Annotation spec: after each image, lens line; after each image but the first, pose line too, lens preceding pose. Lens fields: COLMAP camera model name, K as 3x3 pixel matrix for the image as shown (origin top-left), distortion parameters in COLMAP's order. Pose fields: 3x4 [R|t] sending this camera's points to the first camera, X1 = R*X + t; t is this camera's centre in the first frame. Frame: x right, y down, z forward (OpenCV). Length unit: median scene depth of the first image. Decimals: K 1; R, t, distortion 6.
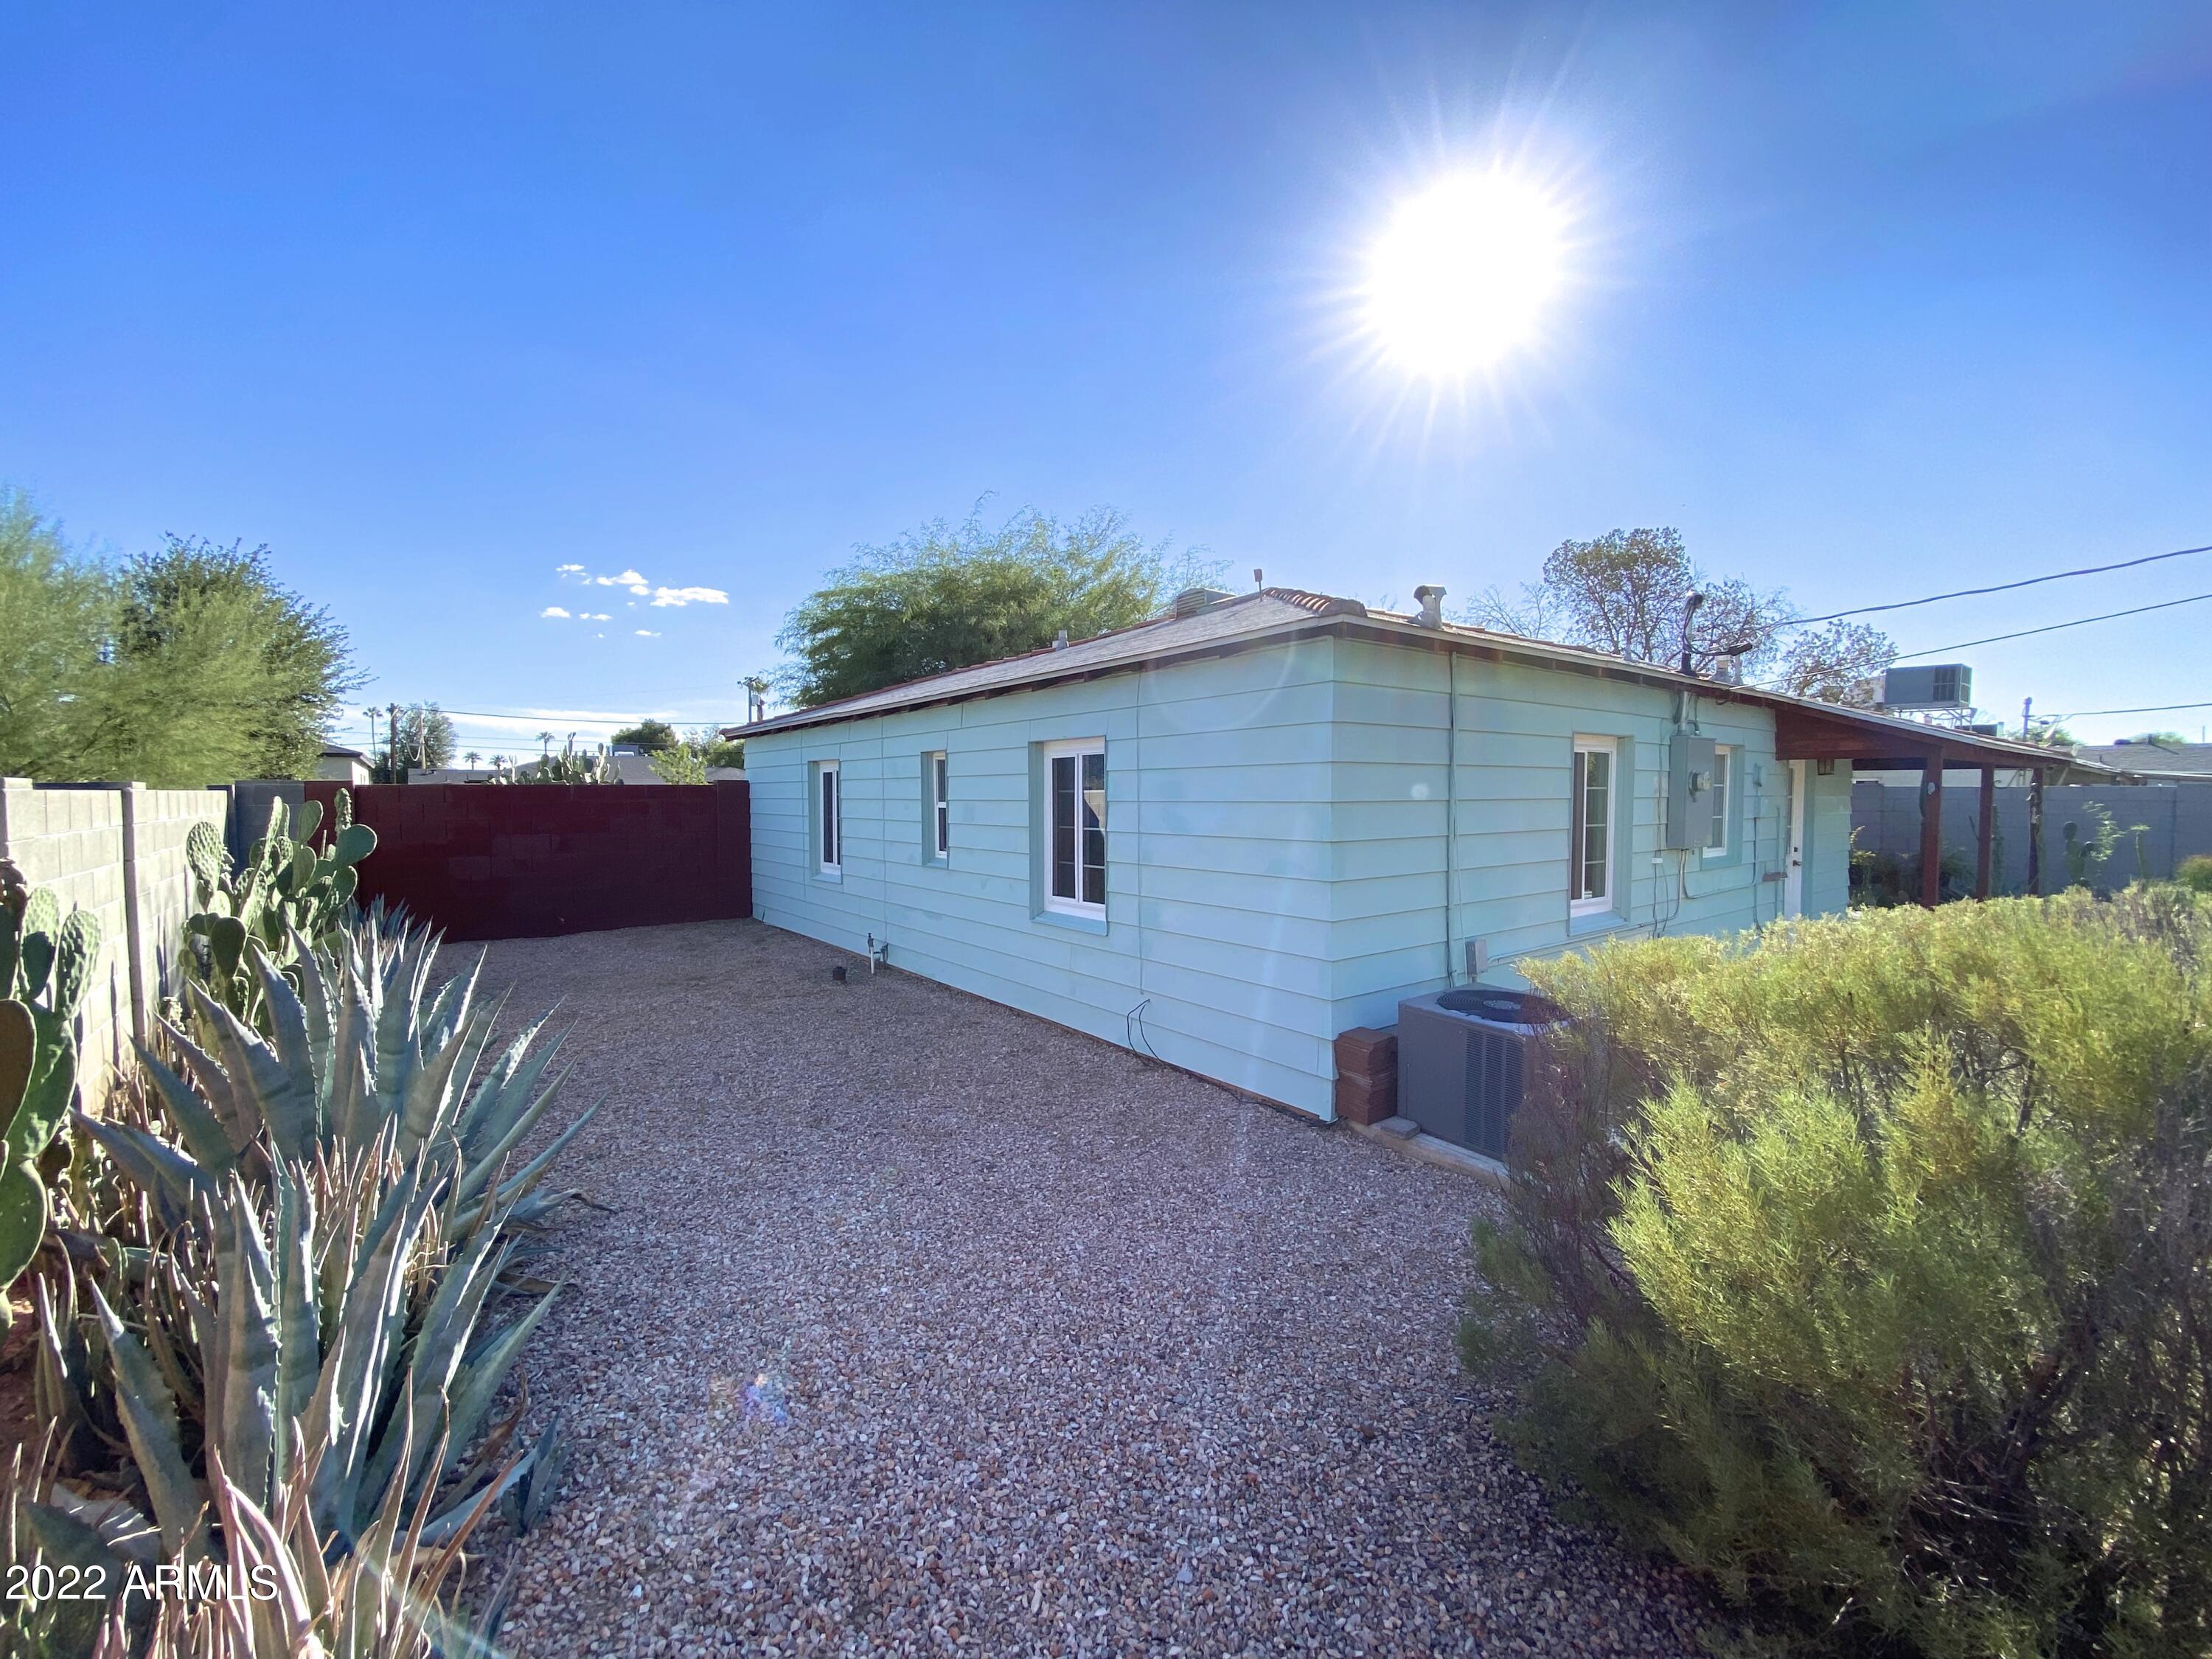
lens RADIAL K [[892.3, 0, 1108.1], [0, 892.3, 835.7], [0, 0, 1]] dist [0.009730, -0.017236]
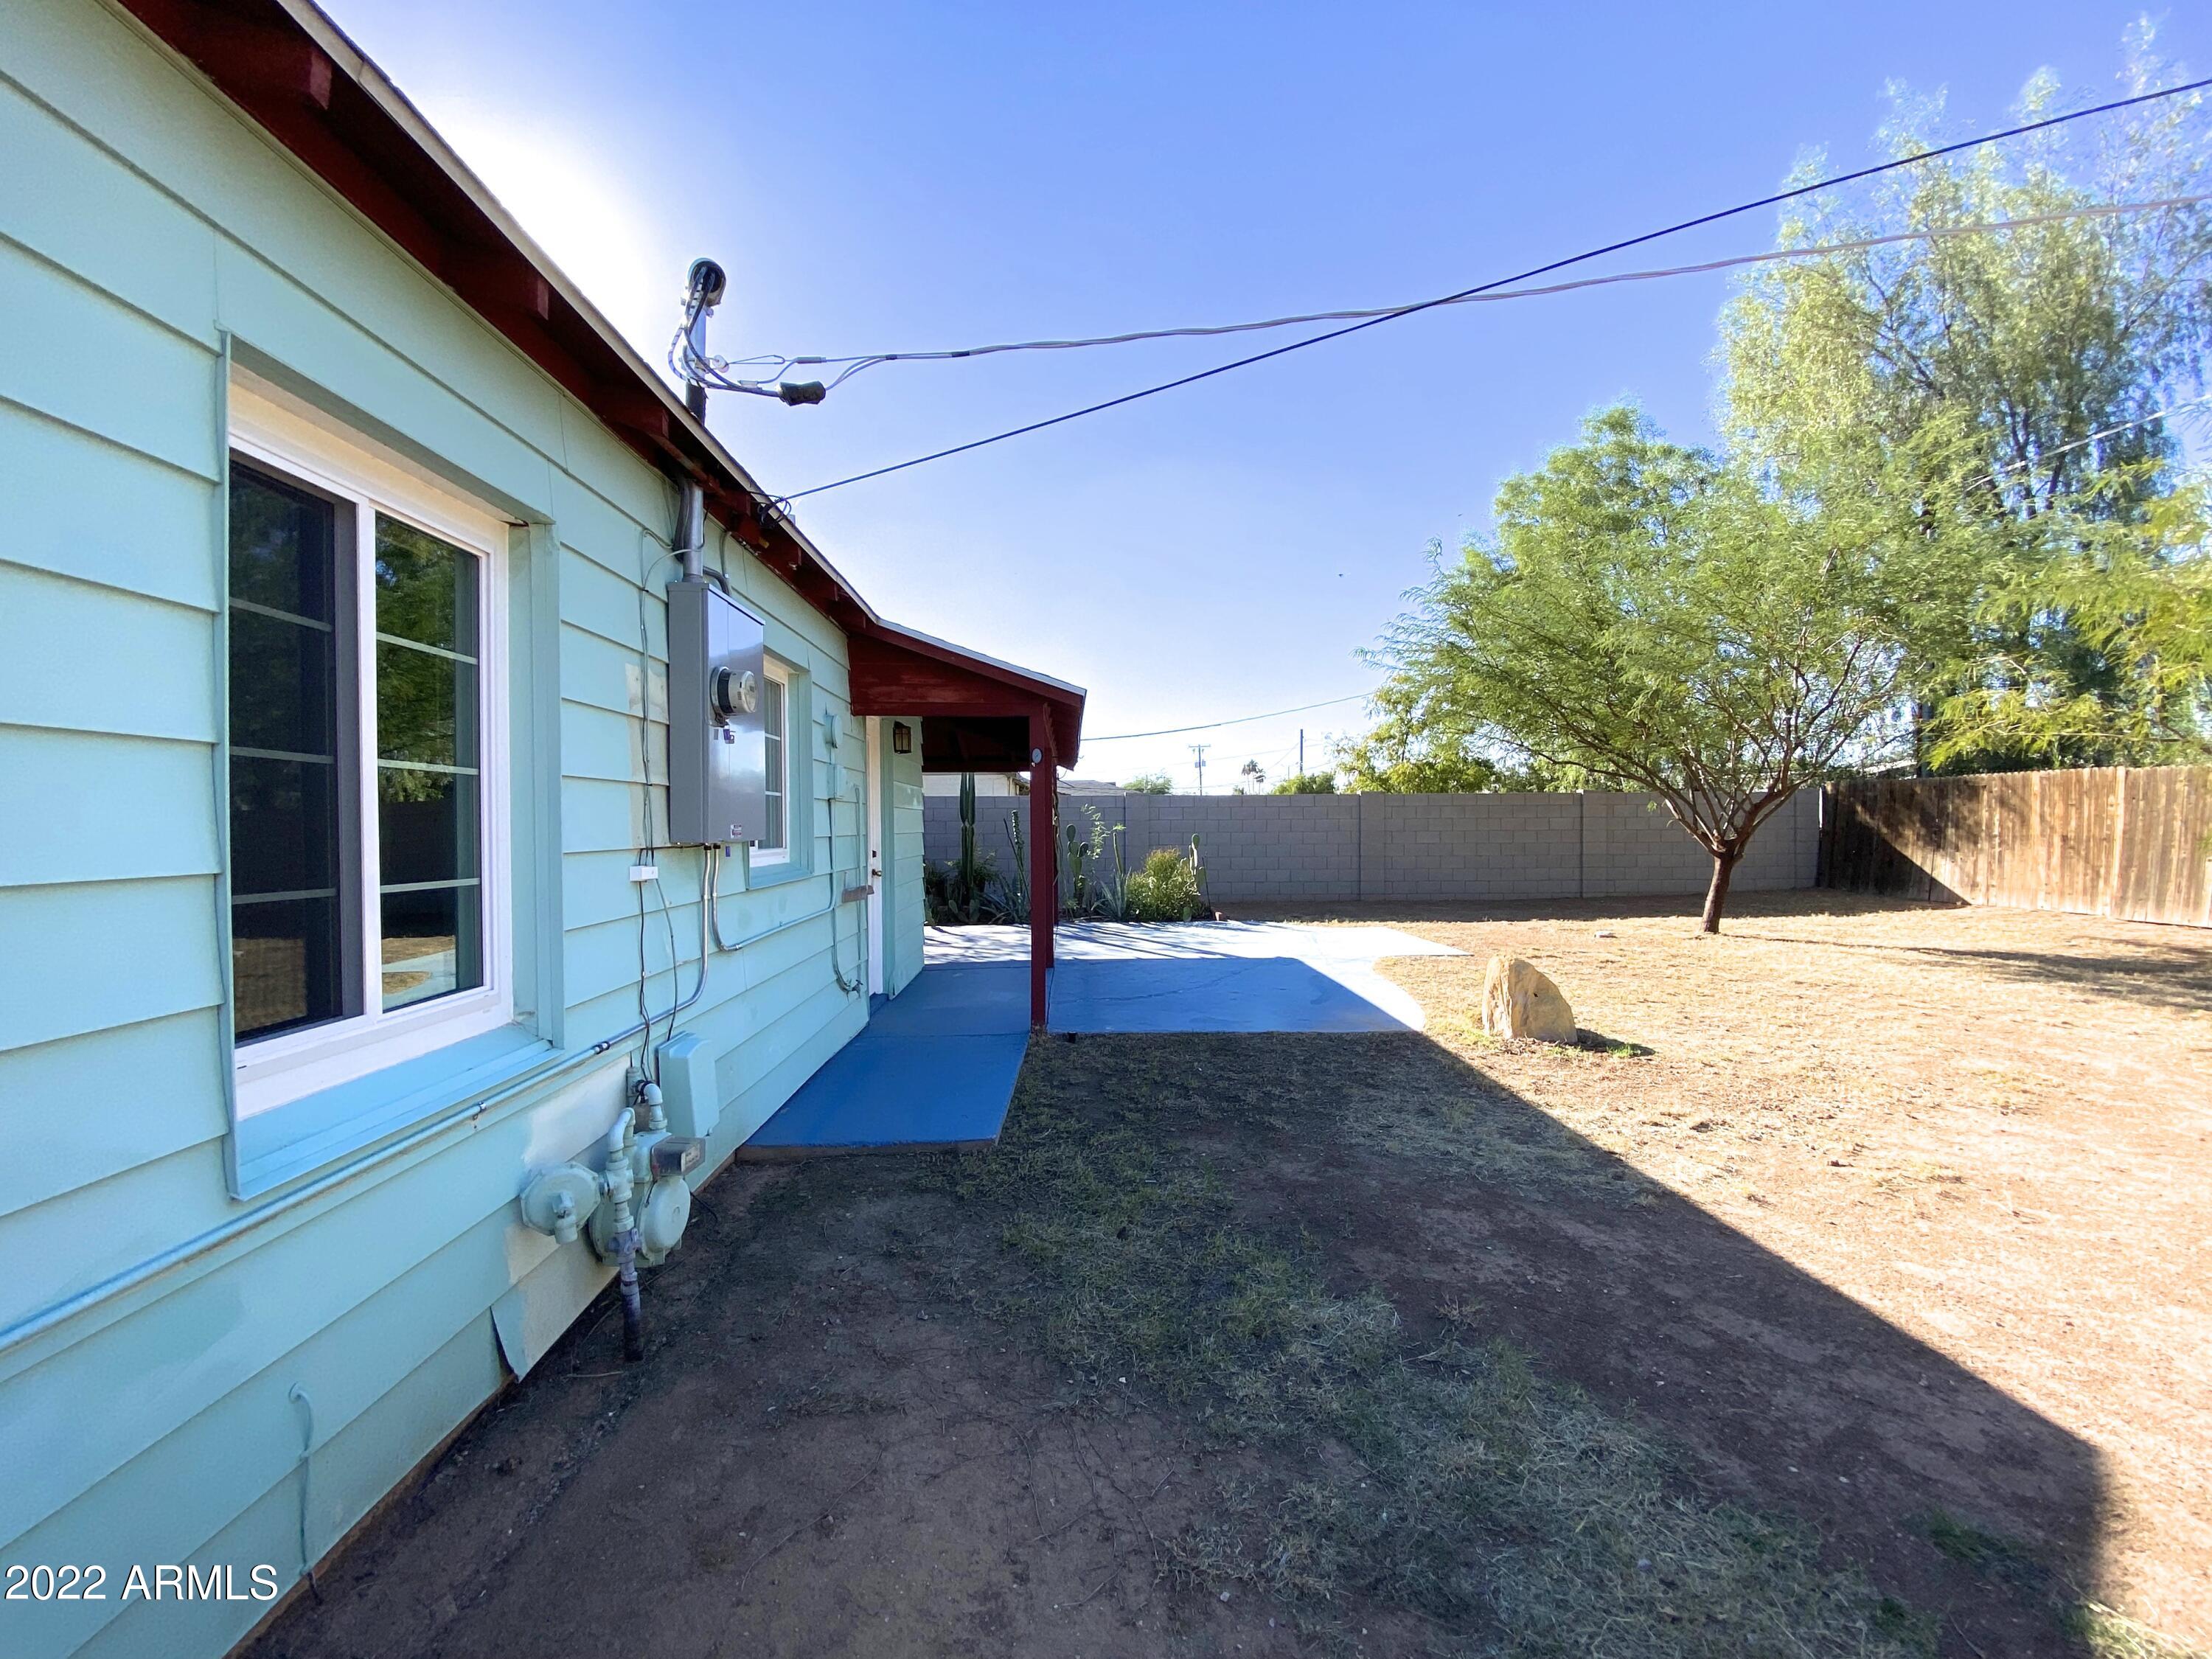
lens RADIAL K [[892.3, 0, 1108.1], [0, 892.3, 835.7], [0, 0, 1]] dist [0.009730, -0.017236]
pose [[0.578776, -0.015244, 0.815344, 0.345167], [0.045849, 0.998852, -0.013871, 0.022536], [-0.814196, 0.045411, 0.578811, 0.503971]]
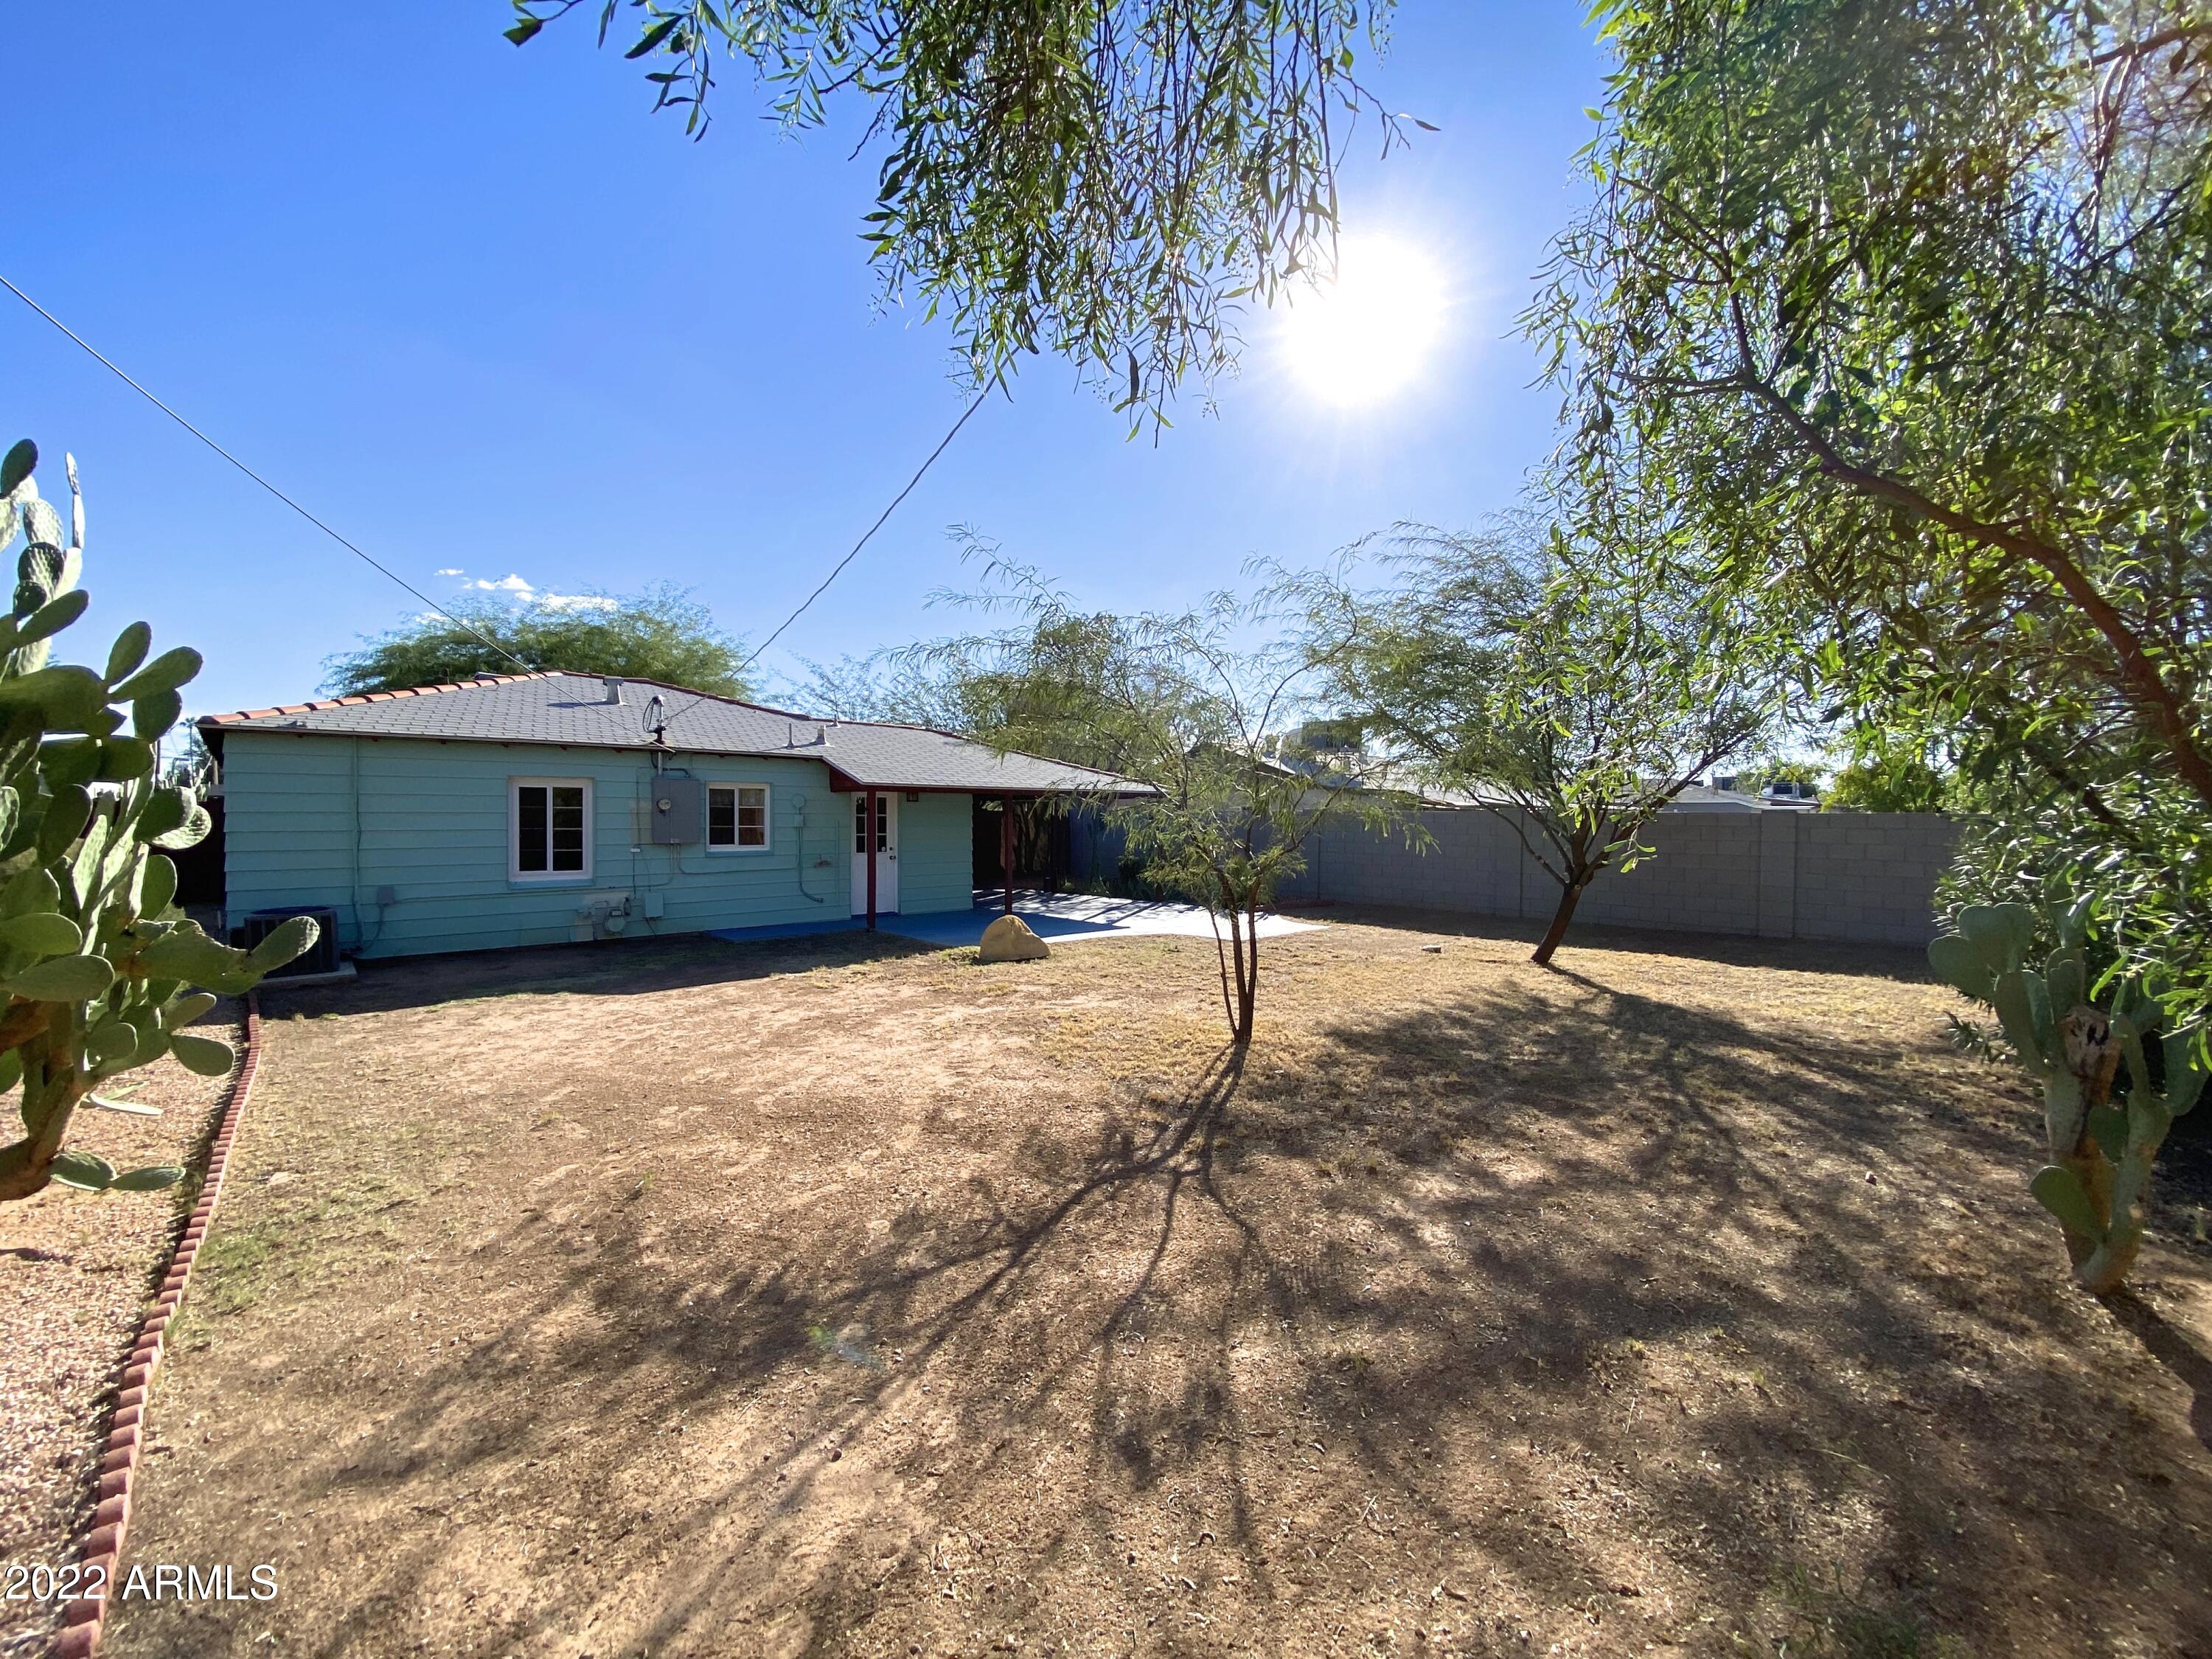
lens RADIAL K [[892.3, 0, 1108.1], [0, 892.3, 835.7], [0, 0, 1]] dist [0.009730, -0.017236]
pose [[0.998921, -0.006671, -0.045969, 1.353916], [0.004878, 0.999227, -0.039018, 0.059949], [0.046194, 0.038751, 0.998181, -0.559117]]
